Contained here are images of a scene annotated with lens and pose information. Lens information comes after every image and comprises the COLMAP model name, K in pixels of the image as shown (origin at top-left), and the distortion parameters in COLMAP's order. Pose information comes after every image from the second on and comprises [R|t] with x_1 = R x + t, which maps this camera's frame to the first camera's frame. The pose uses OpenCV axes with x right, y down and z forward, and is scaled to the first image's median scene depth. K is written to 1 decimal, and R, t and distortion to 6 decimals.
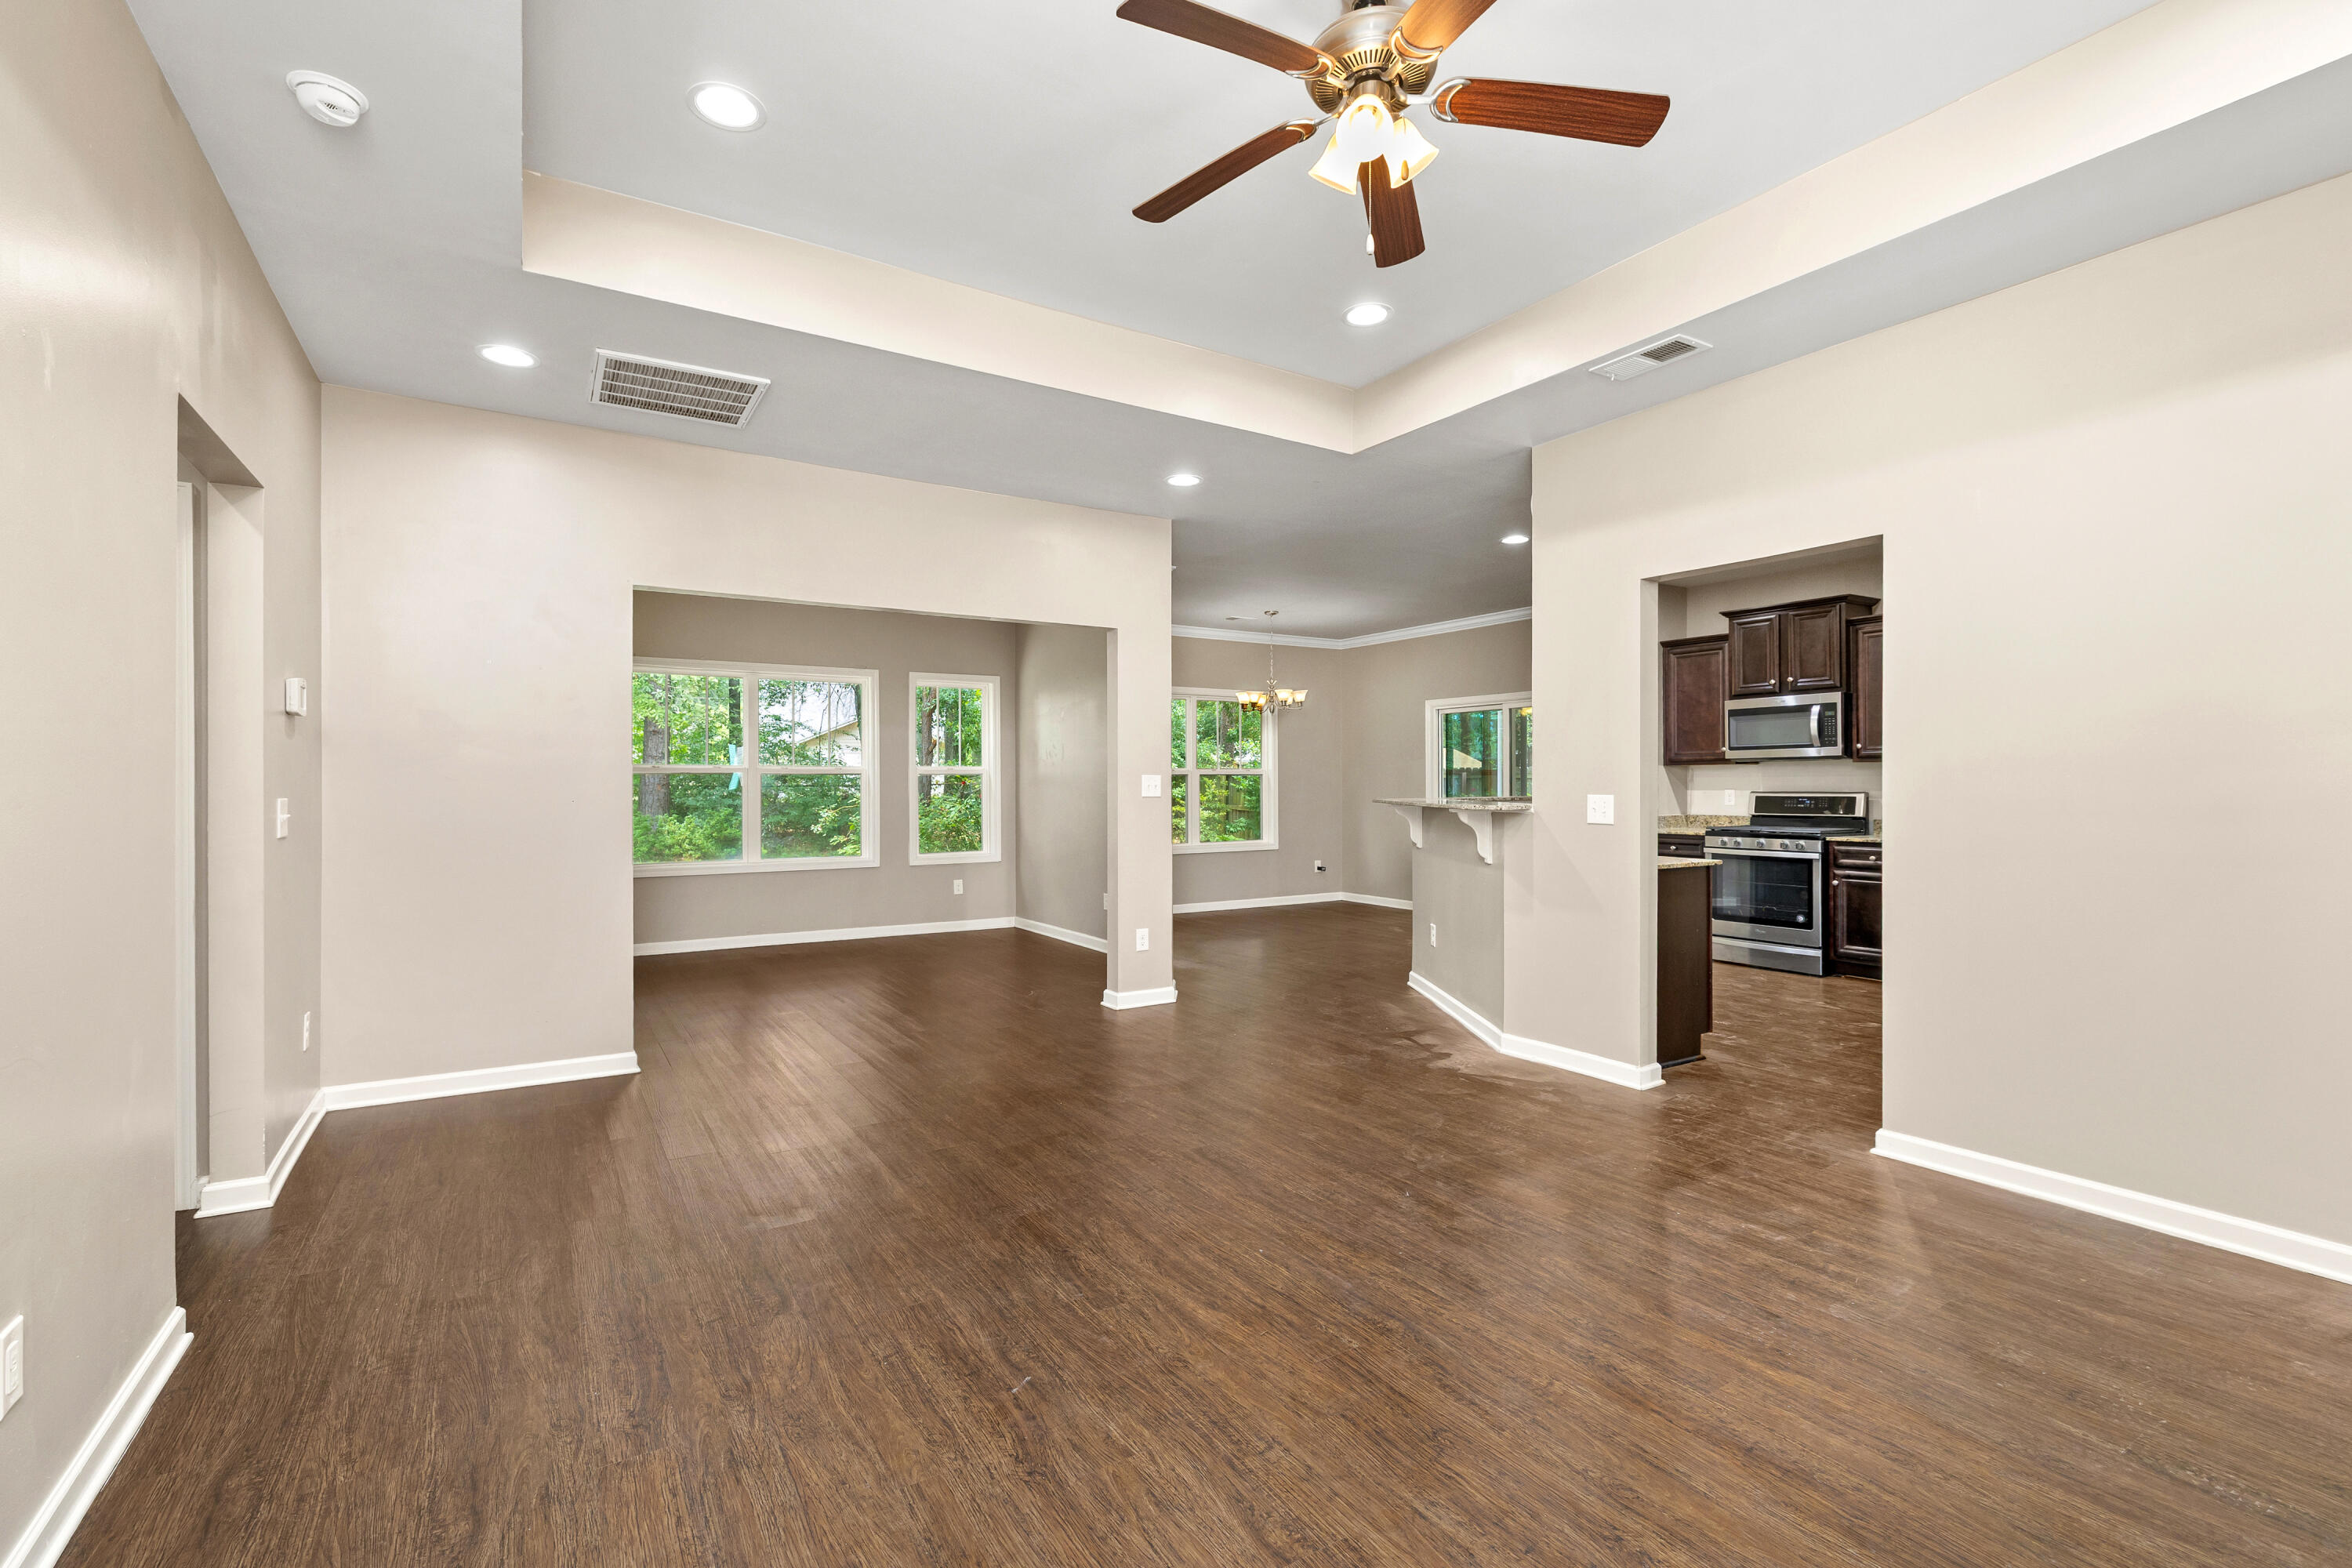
lens RADIAL K [[1019.8, 0, 1163.8], [0, 1019.8, 779.9], [0, 0, 1]] dist [0.001277, -0.000291]
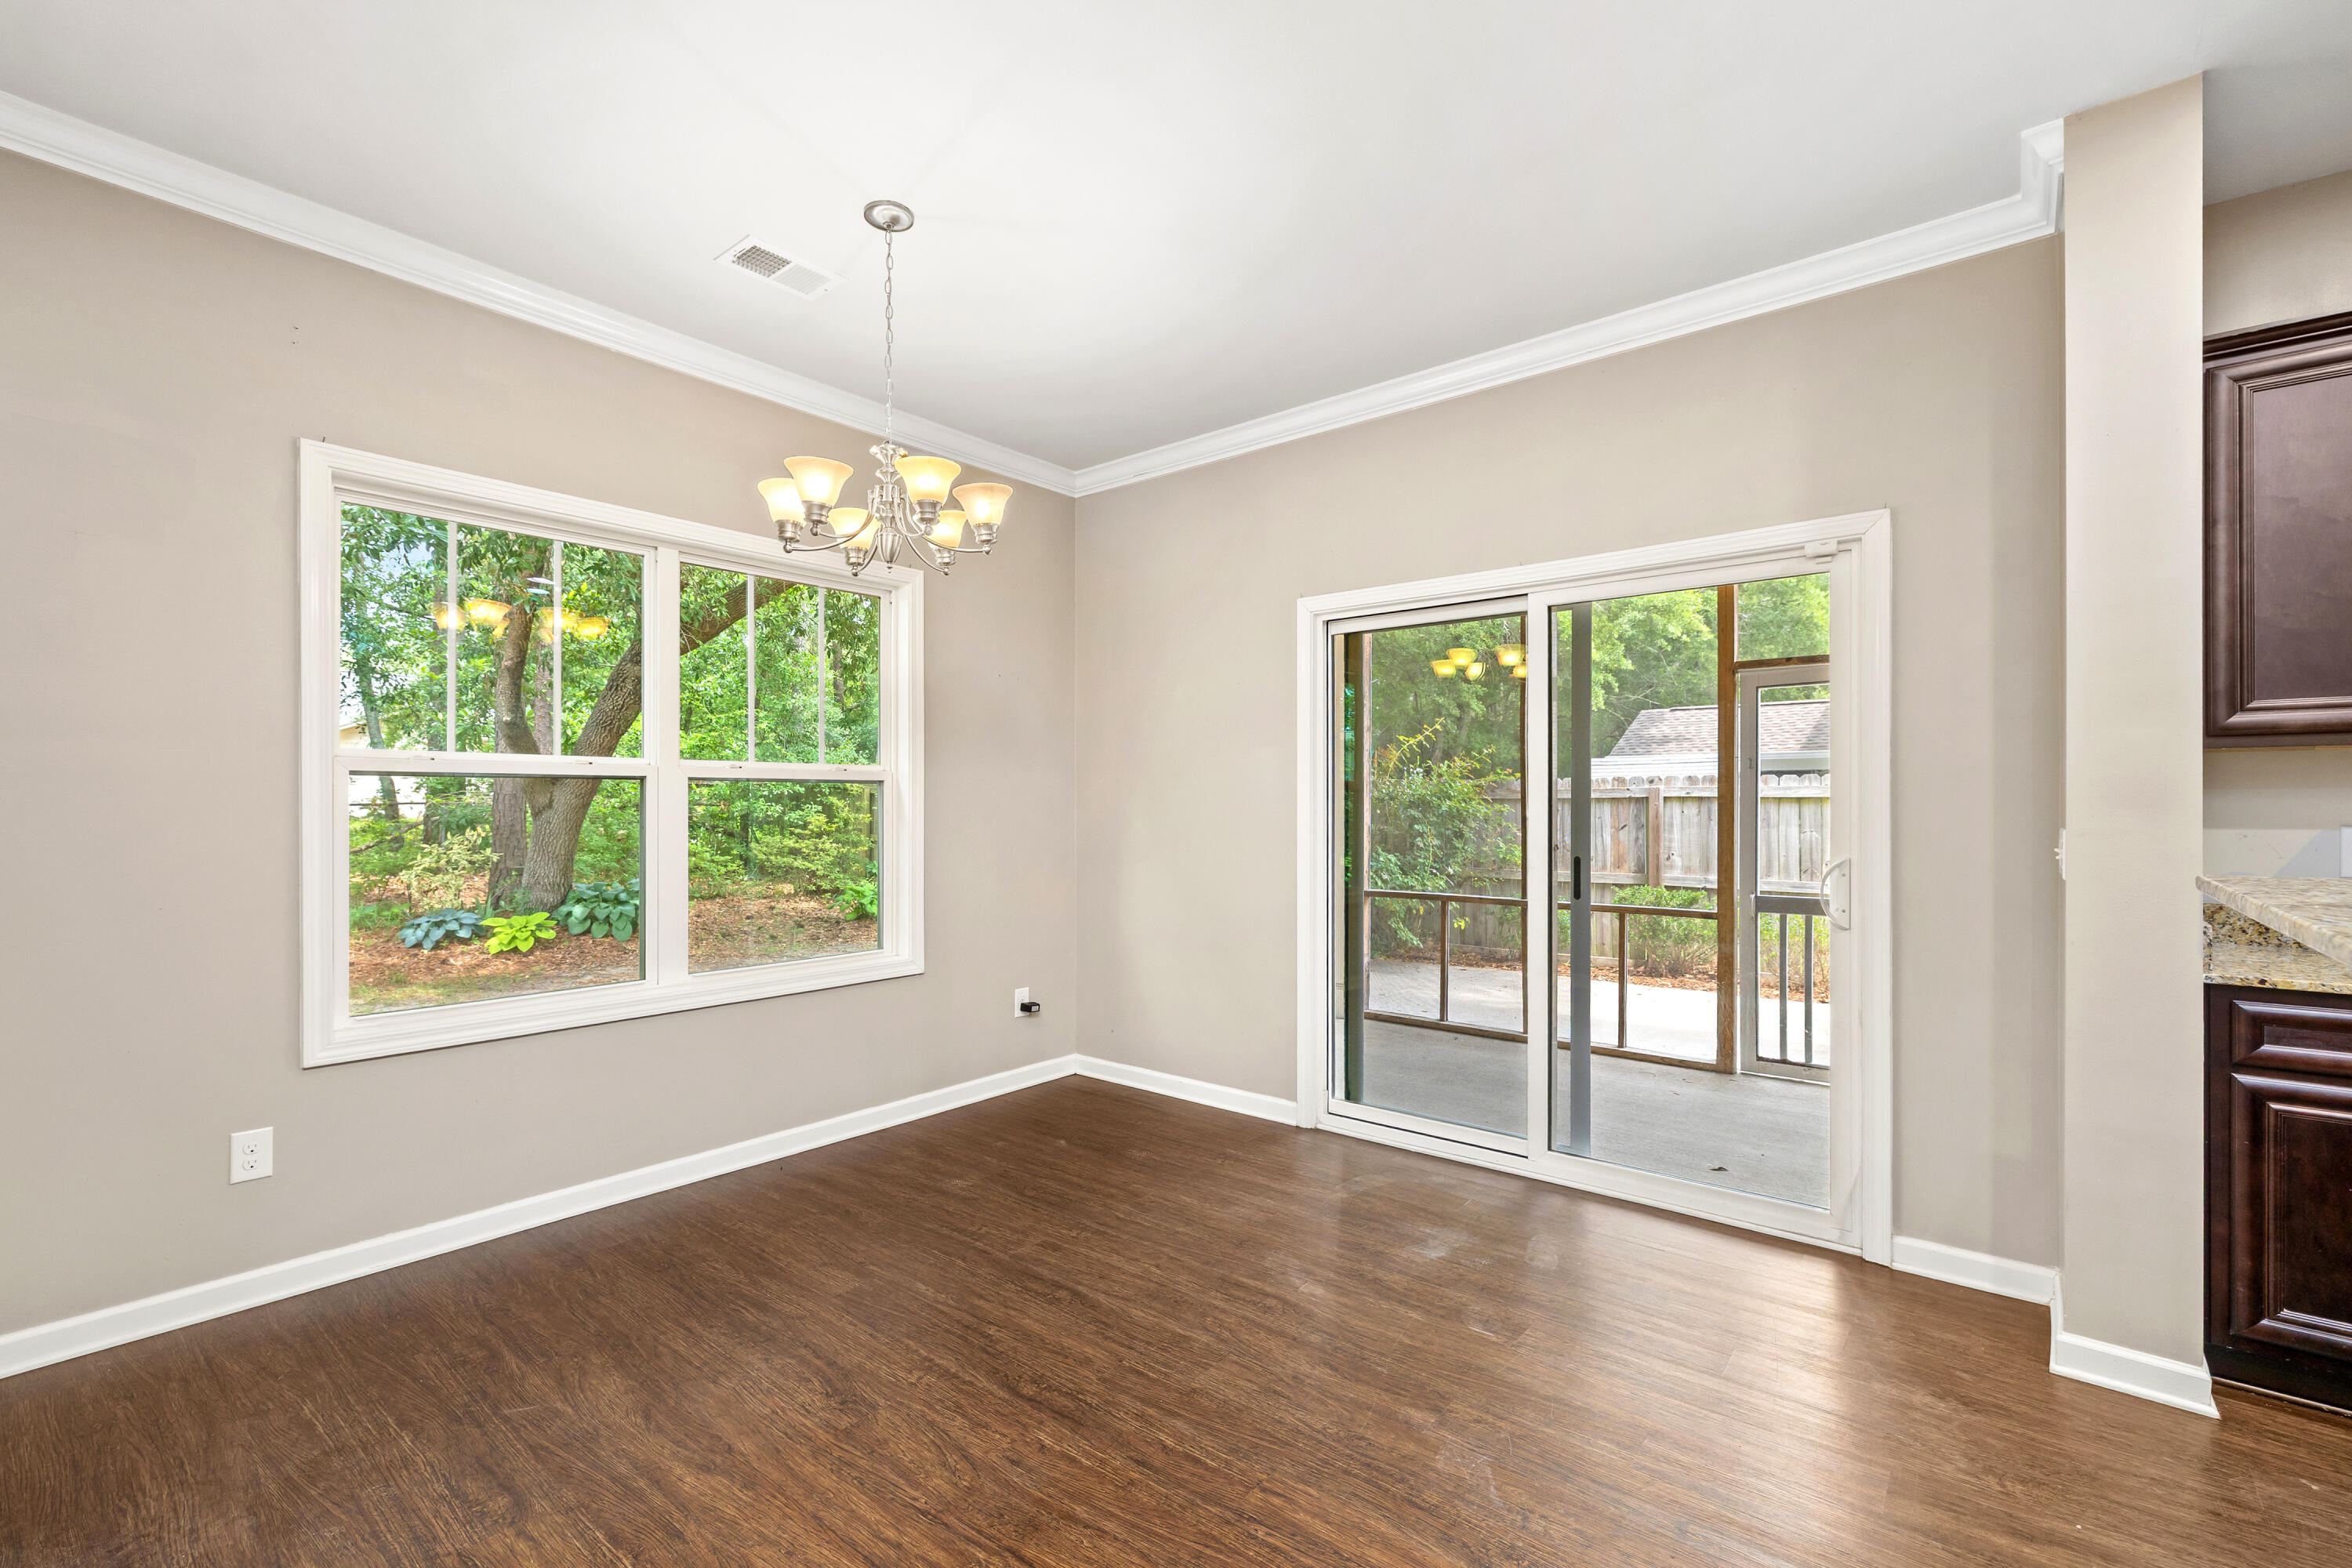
lens RADIAL K [[1019.8, 0, 1153.5], [0, 1019.8, 765.8], [0, 0, 1]] dist [0.001277, -0.000291]
pose [[0.947981, 0.019400, 0.317735, 0.114527], [-0.007075, 0.999179, -0.039900, 0.006671], [-0.318248, 0.035577, 0.947340, 0.976850]]
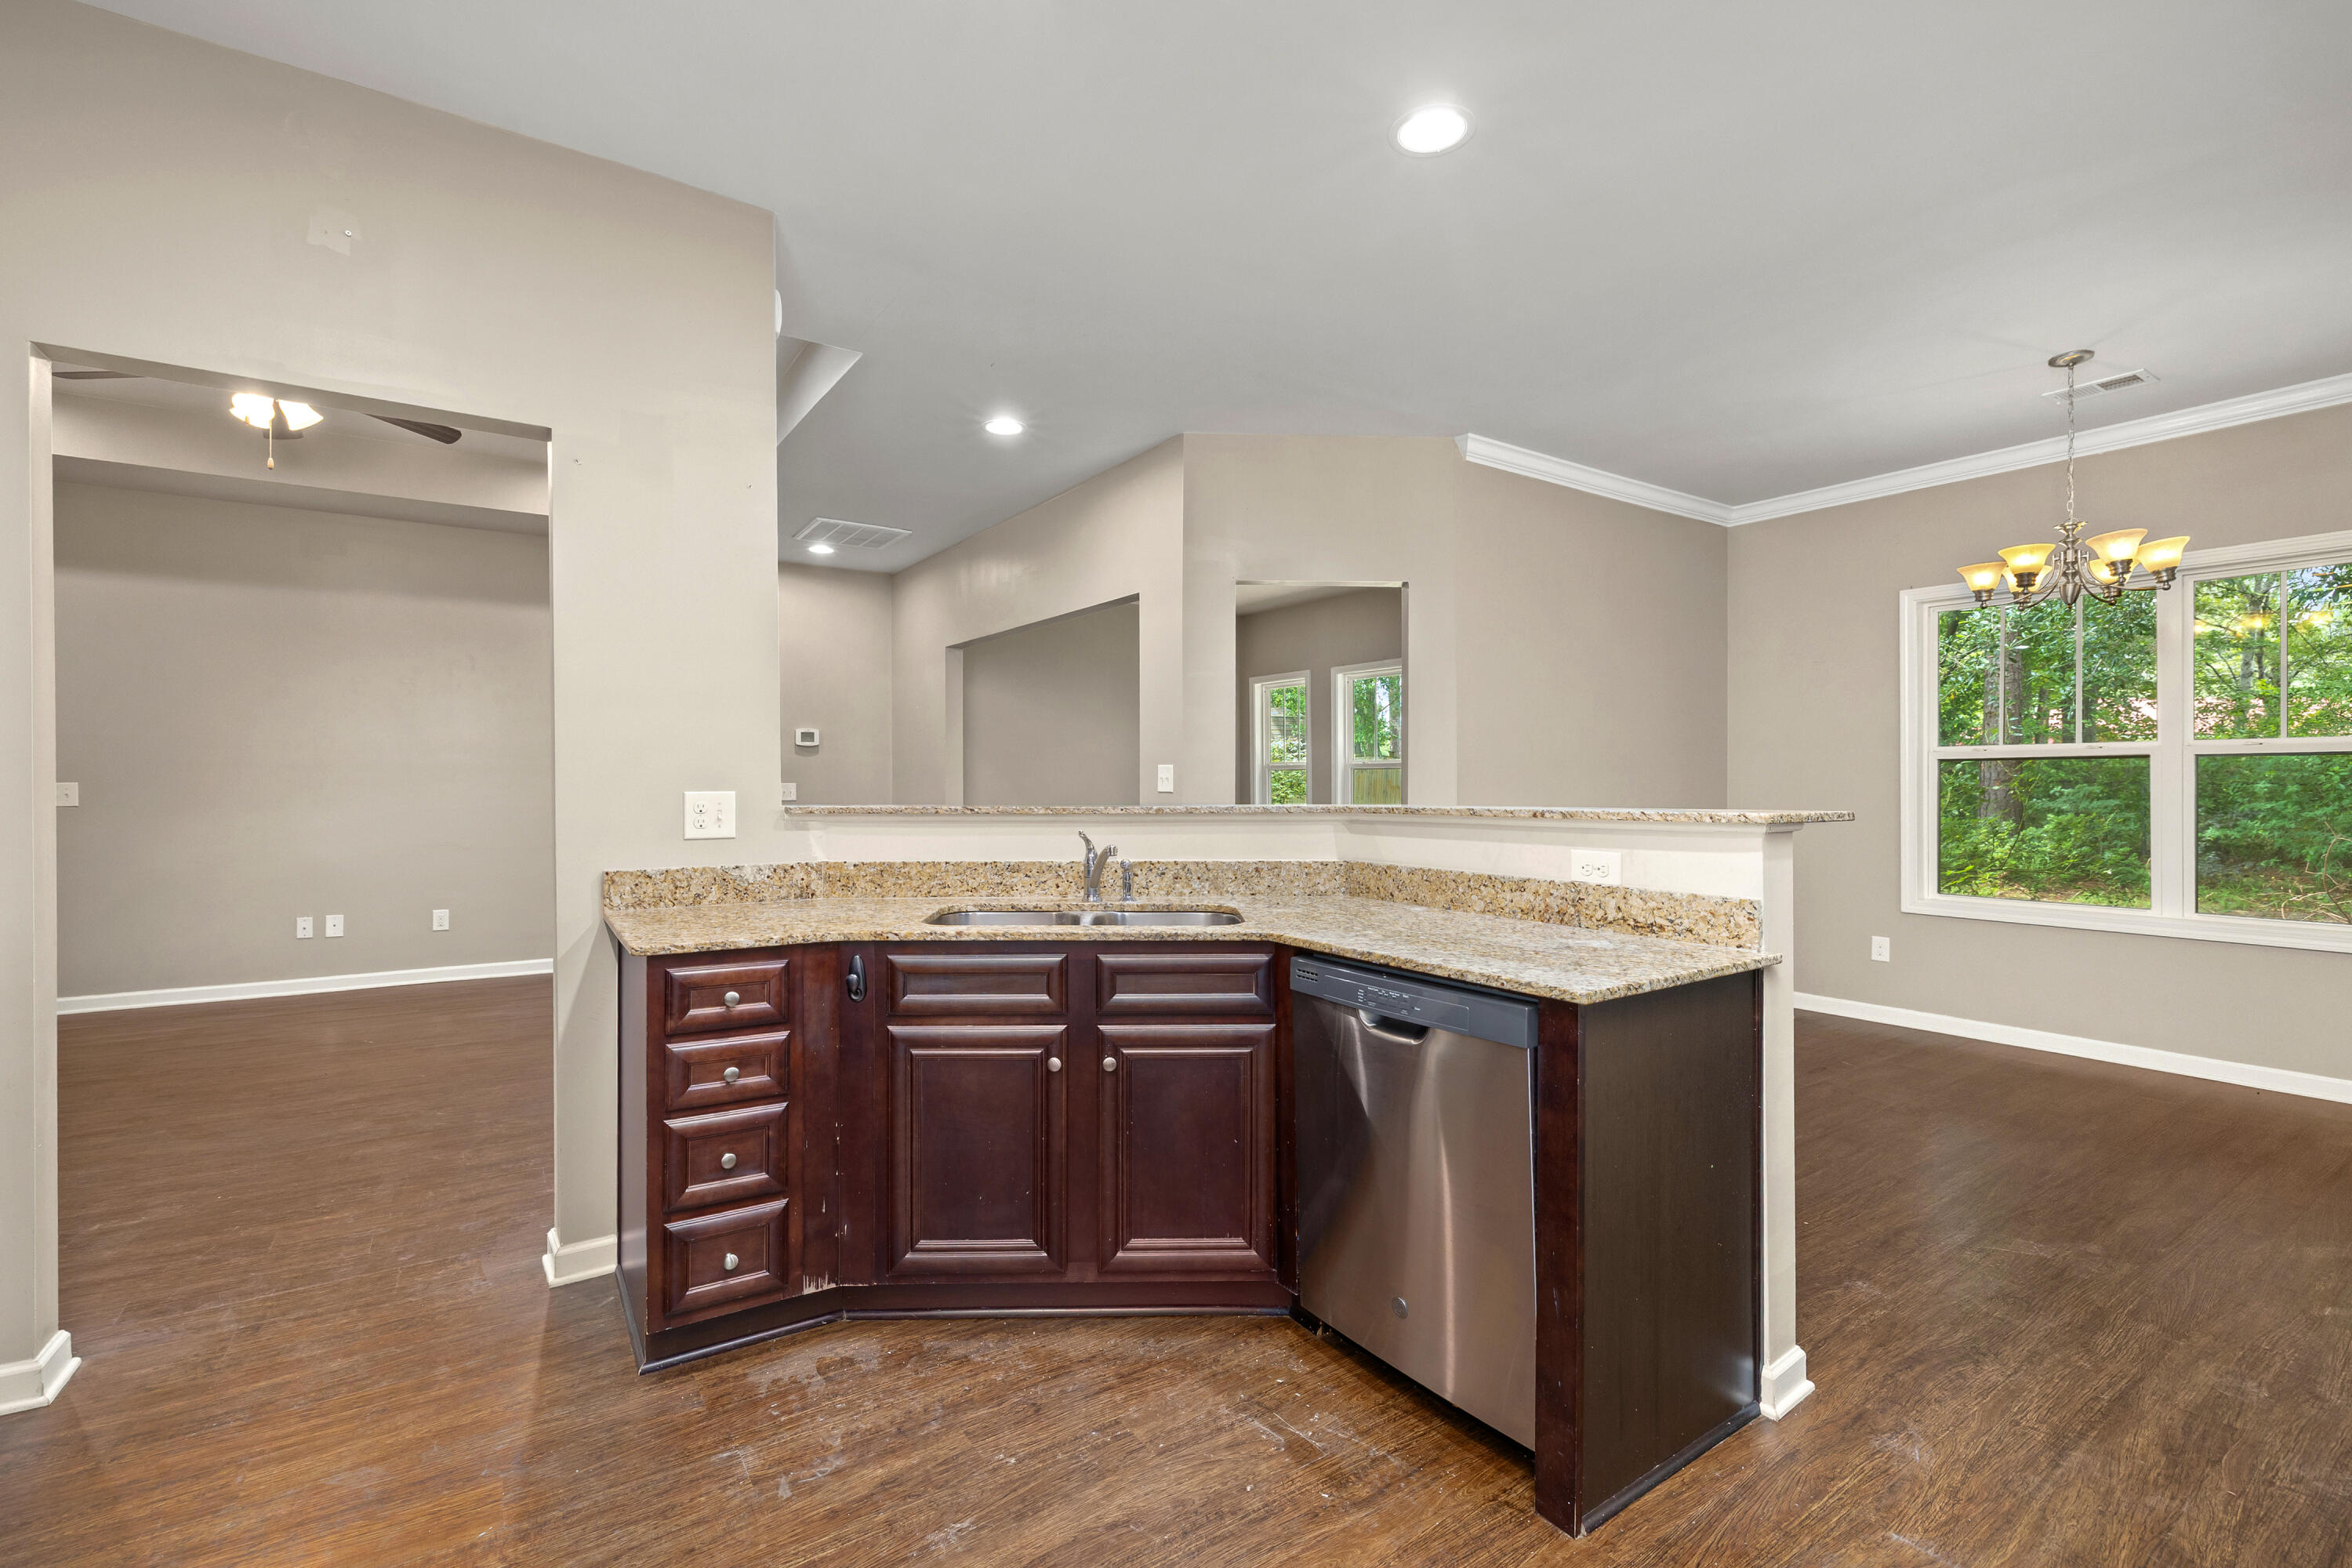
lens RADIAL K [[1019.8, 0, 1140.4], [0, 1019.8, 771.0], [0, 0, 1]] dist [0.001277, -0.000291]
pose [[0.030183, -0.008454, -0.999509, 0.699614], [0.002031, 0.999963, -0.008397, 0.006859], [0.999542, -0.001777, 0.030199, 0.852300]]
